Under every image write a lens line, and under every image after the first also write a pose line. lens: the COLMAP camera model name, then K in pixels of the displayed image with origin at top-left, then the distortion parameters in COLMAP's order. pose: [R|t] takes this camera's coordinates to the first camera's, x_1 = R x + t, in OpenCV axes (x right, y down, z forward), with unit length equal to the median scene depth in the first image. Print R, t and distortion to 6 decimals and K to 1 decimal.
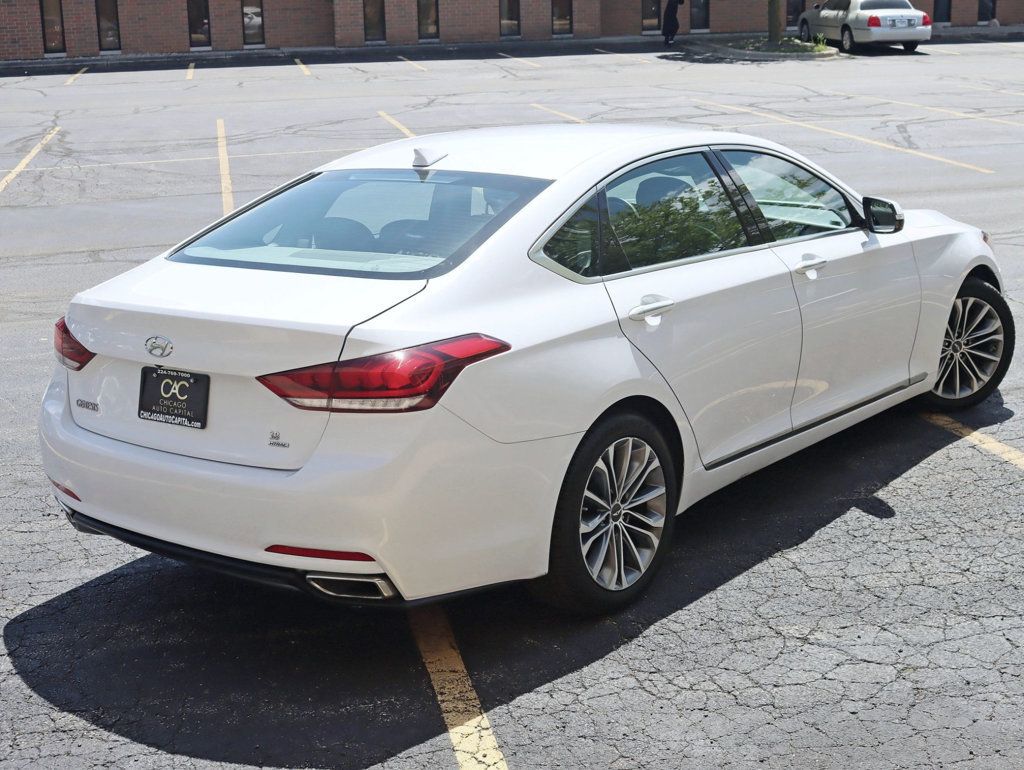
lens RADIAL K [[1340.8, 0, 512.0], [0, 1340.8, 385.0], [0, 0, 1]] dist [-0.080470, 0.042719]
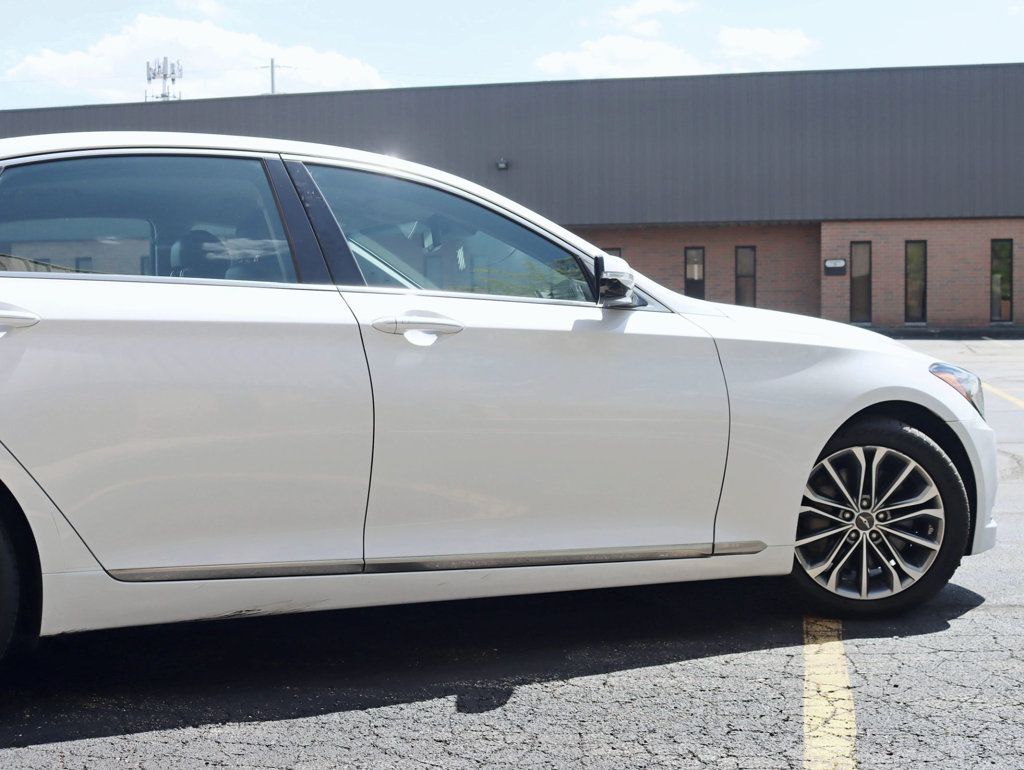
lens RADIAL K [[1276.1, 0, 512.0], [0, 1276.1, 385.0], [0, 0, 1]] dist [-0.033711, -0.047729]
pose [[0.920530, 0.042800, -0.388320, 0.600749], [-0.123523, 0.974875, -0.185366, 0.065306], [0.370630, 0.218601, 0.902689, 0.487152]]
